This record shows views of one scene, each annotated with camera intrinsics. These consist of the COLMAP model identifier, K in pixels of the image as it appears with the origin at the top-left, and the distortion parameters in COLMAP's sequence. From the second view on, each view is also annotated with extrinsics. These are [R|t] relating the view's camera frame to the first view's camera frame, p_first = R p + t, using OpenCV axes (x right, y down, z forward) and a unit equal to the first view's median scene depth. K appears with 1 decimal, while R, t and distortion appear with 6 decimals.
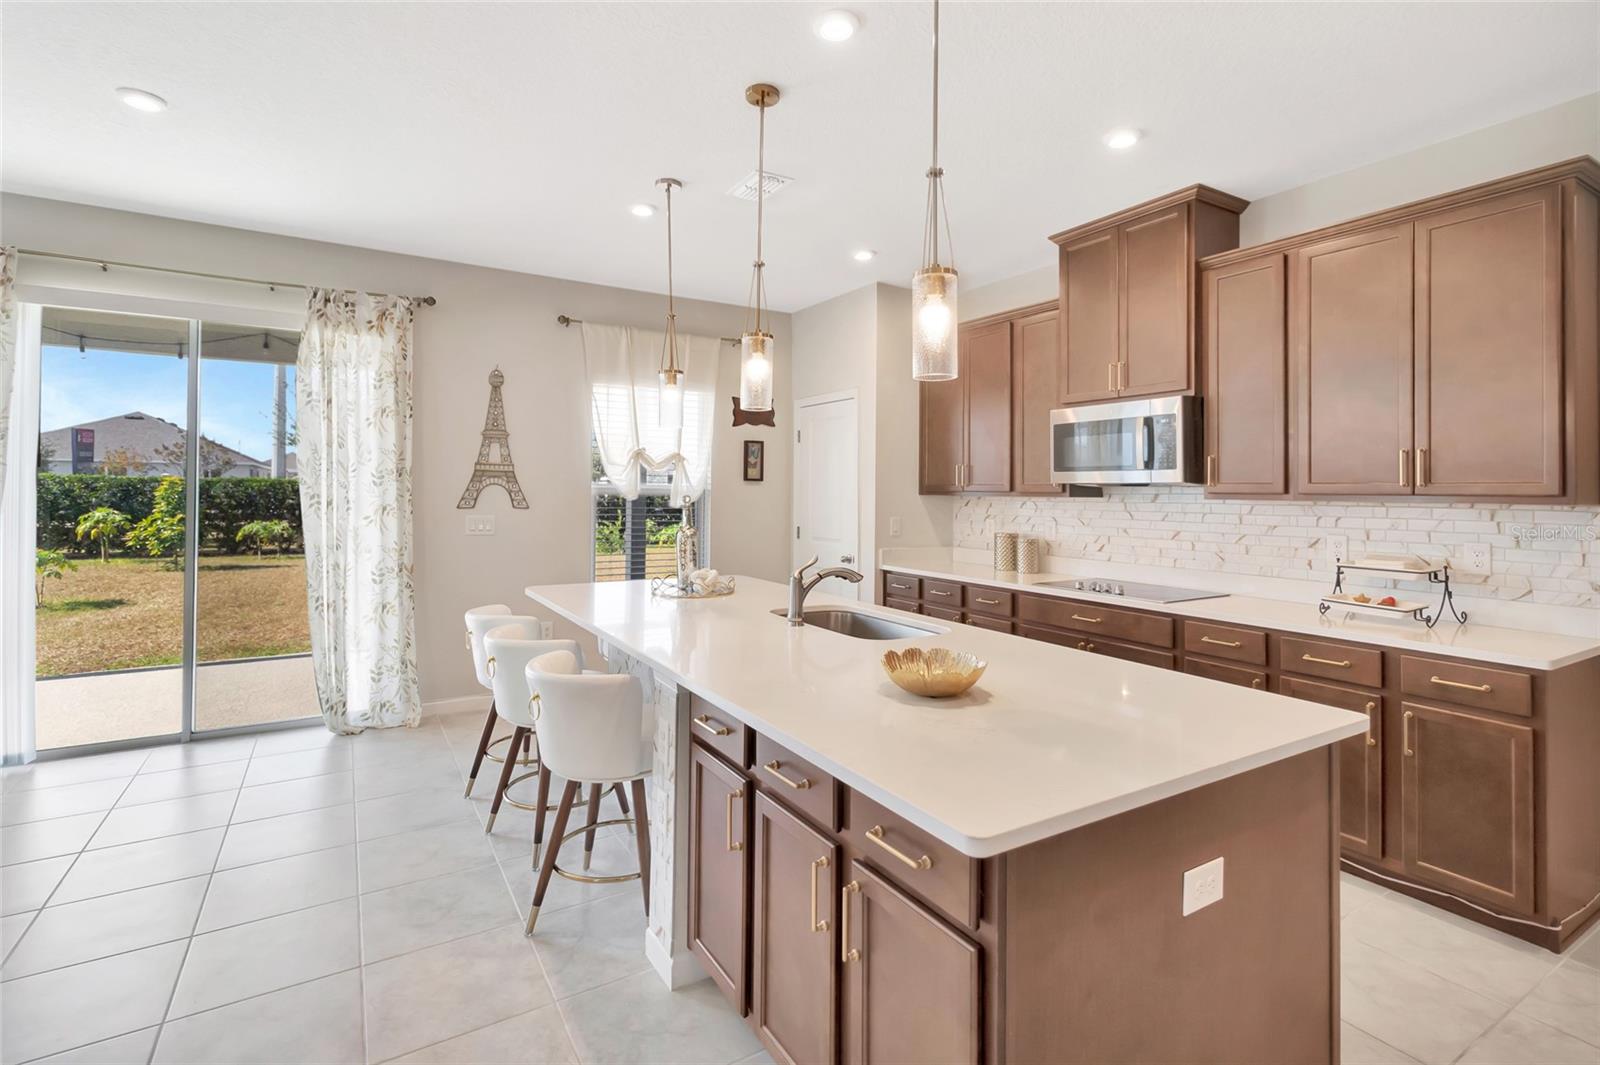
lens RADIAL K [[746.4, 0, 804.3], [0, 746.4, 495.9], [0, 0, 1]] dist [-0.002893, -0.000338]
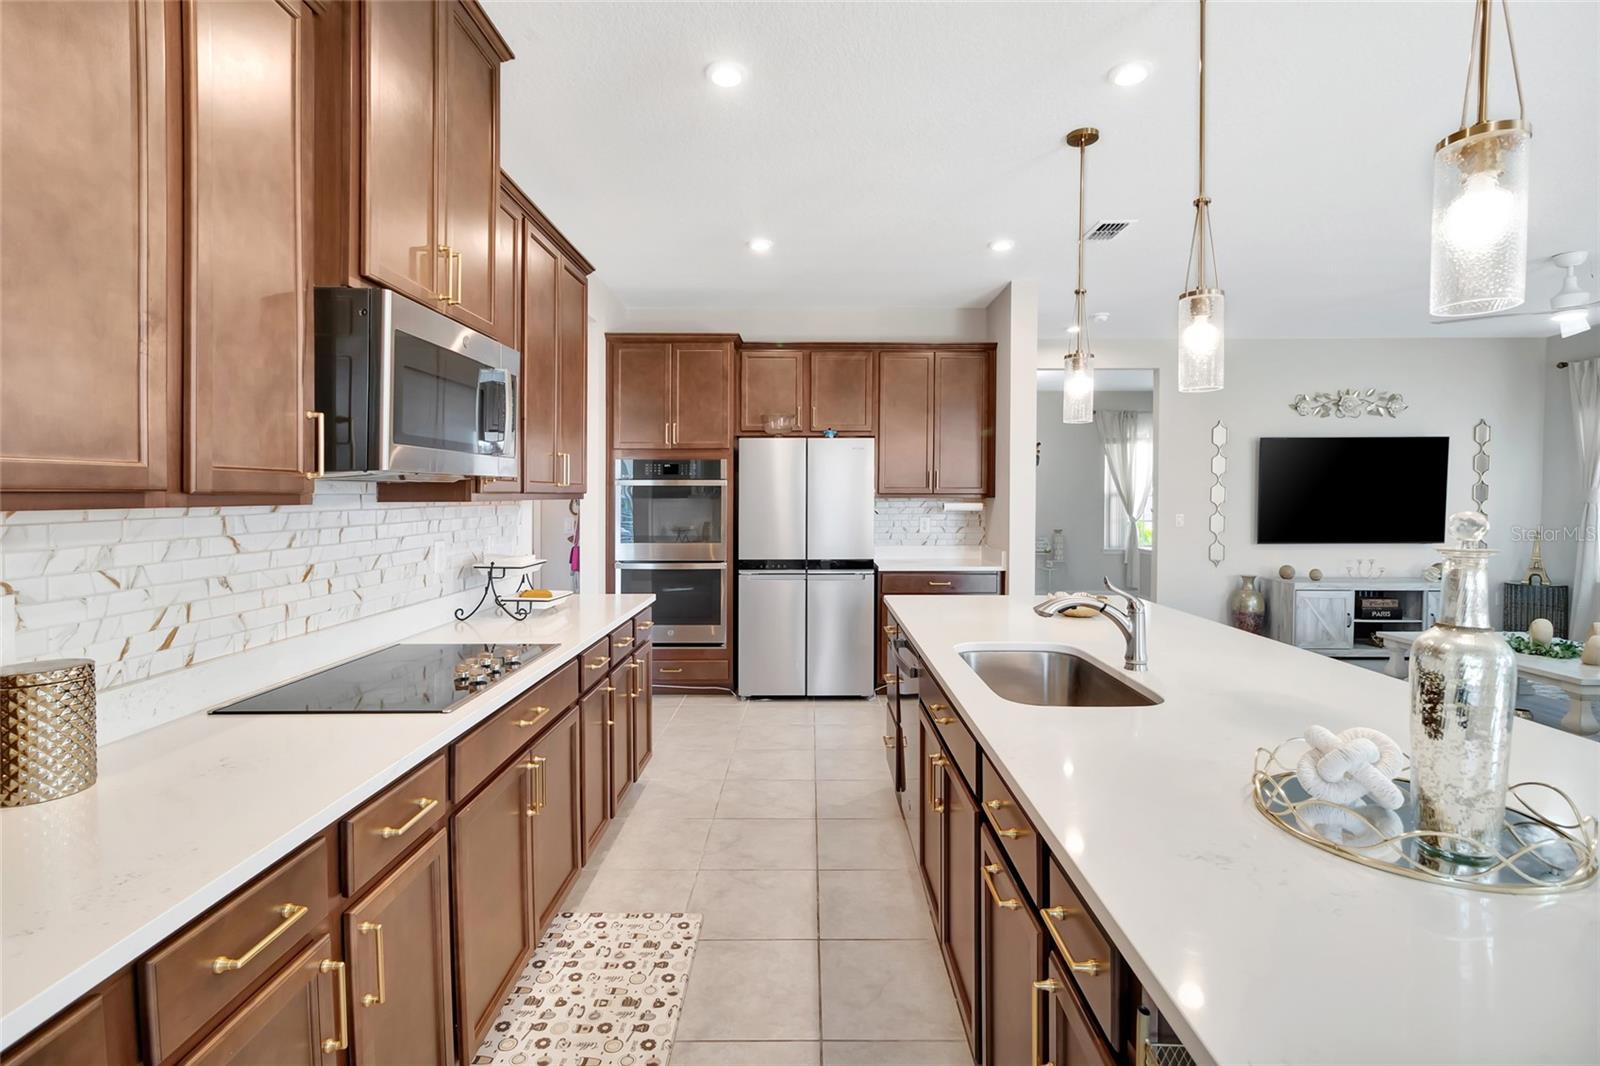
lens RADIAL K [[746.4, 0, 794.5], [0, 746.4, 522.5], [0, 0, 1]] dist [-0.002893, -0.000338]
pose [[-0.843217, -0.030060, 0.536733, -0.070348], [-0.004847, 0.998820, 0.048325, -0.009081], [-0.537552, 0.038147, -0.842367, 1.159974]]
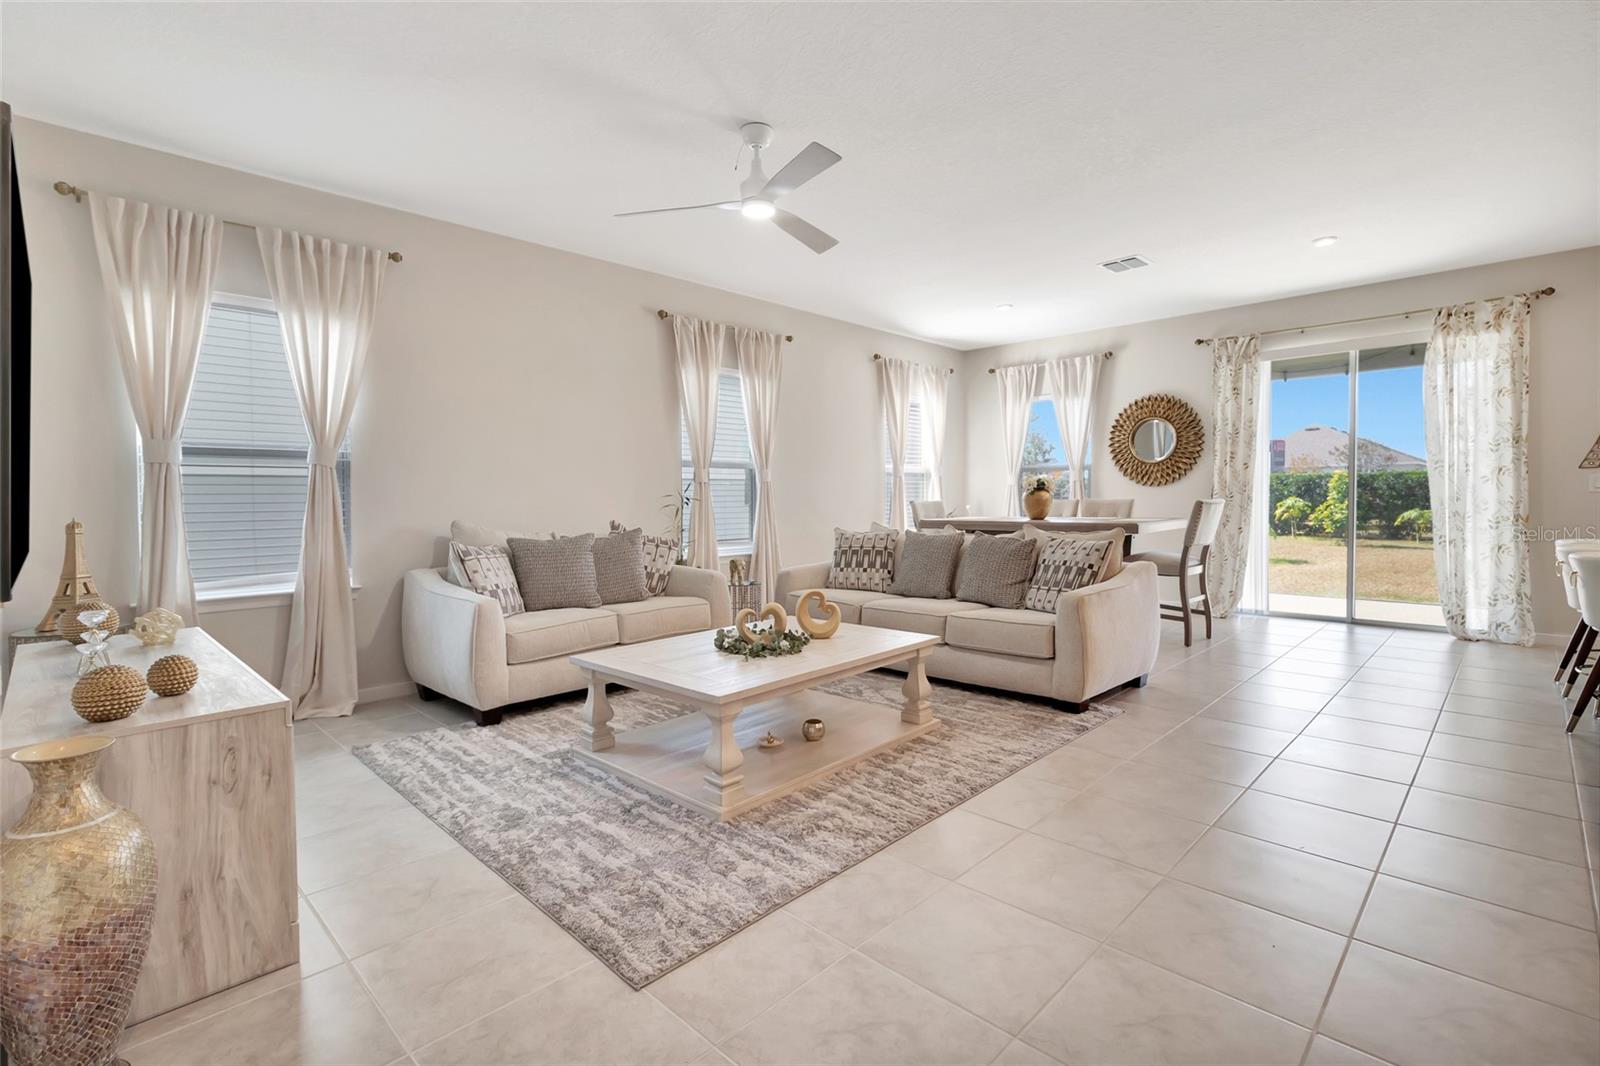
lens RADIAL K [[746.4, 0, 801.8], [0, 746.4, 511.6], [0, 0, 1]] dist [-0.002893, -0.000338]
pose [[0.236987, 0.006496, -0.971491, 0.379477], [0.007584, 0.999935, 0.008536, 0.069365], [0.971483, -0.009391, 0.236922, -0.443420]]
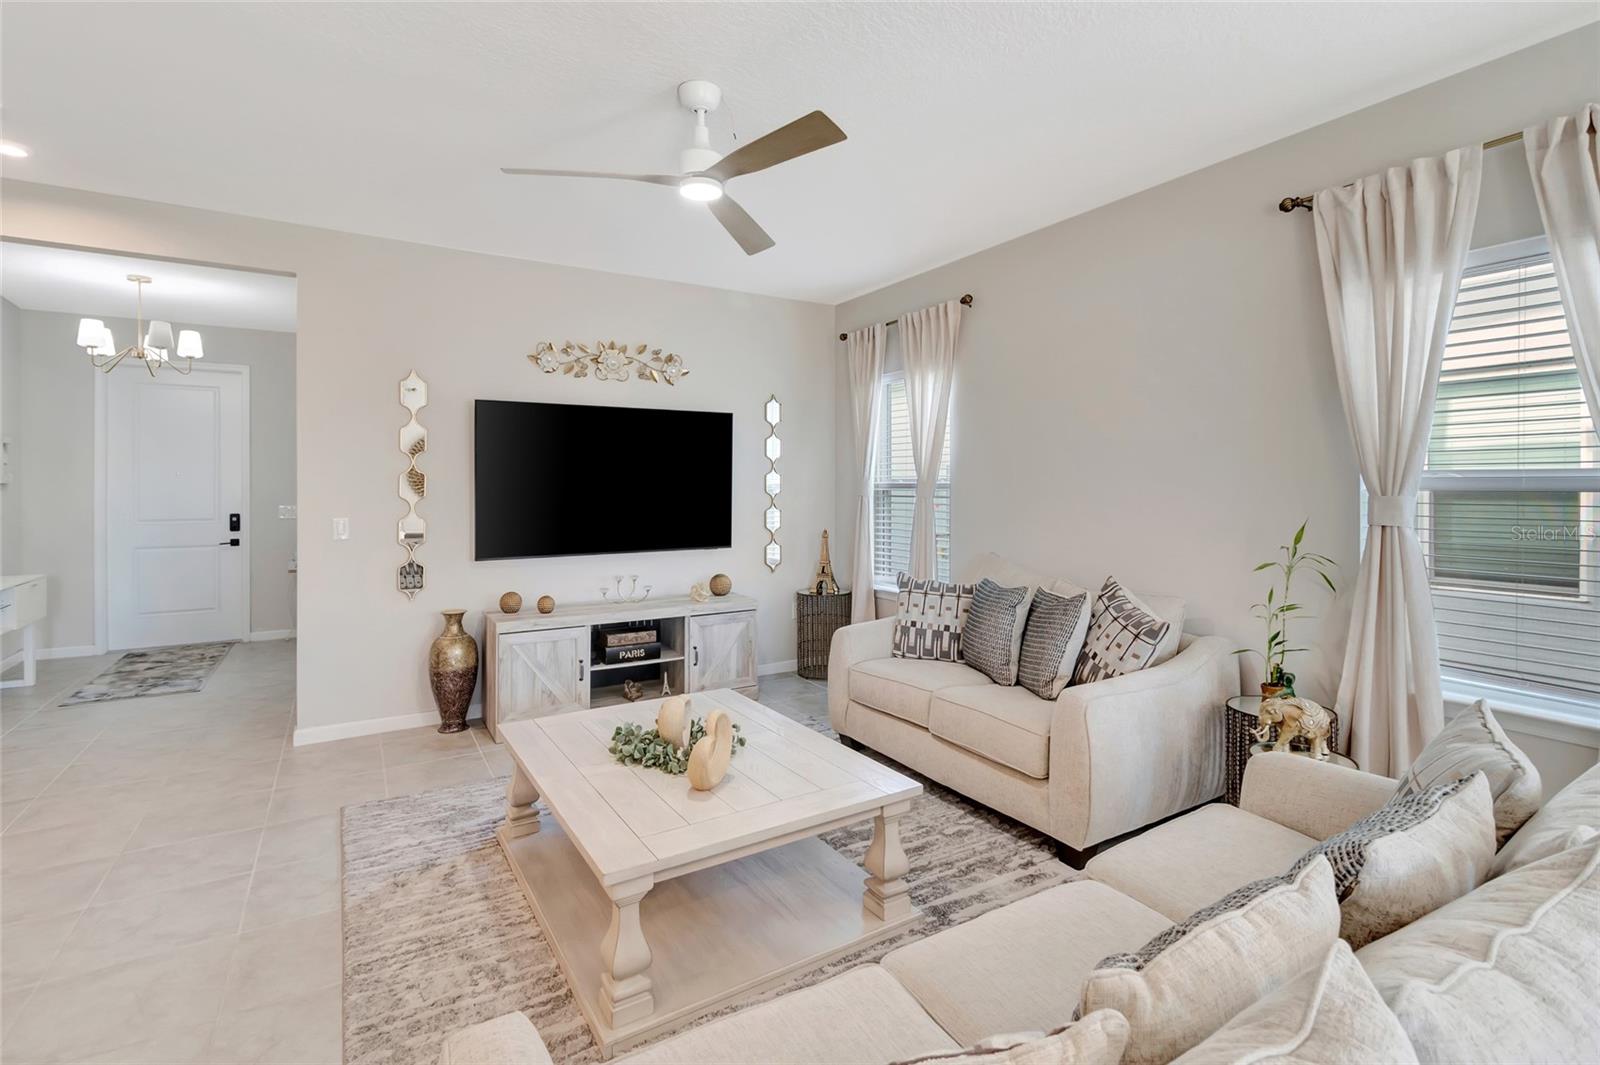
lens RADIAL K [[746.4, 0, 814.8], [0, 746.4, 498.7], [0, 0, 1]] dist [-0.002893, -0.000338]
pose [[-0.999871, -0.011176, -0.011569, -0.510736], [-0.011420, 0.999708, 0.021282, -0.005885], [0.011328, 0.021411, -0.999707, 0.337877]]
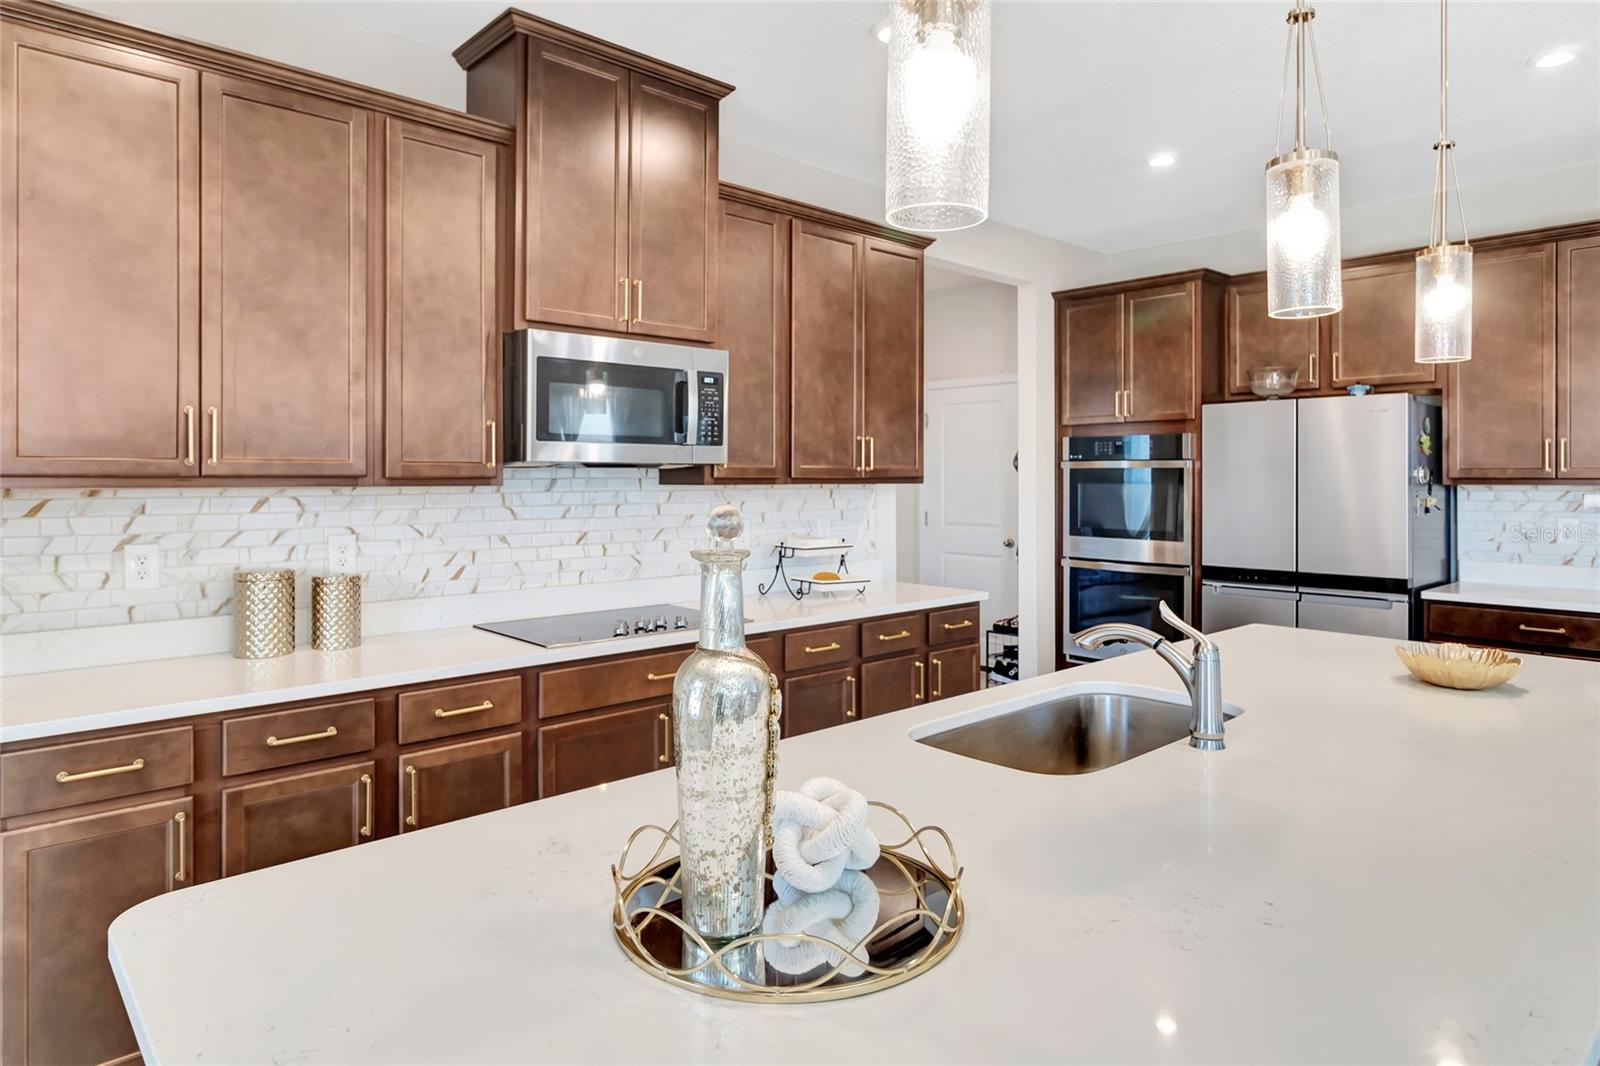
lens RADIAL K [[923.7, 0, 808.1], [0, 923.7, 477.1], [0, 0, 1]] dist [-0.001172, 0.001180]
pose [[-0.194977, -0.008548, 0.980770, -0.358114], [0.003319, 0.999951, 0.009375, -0.010210], [-0.980802, 0.005083, -0.194939, 0.884935]]
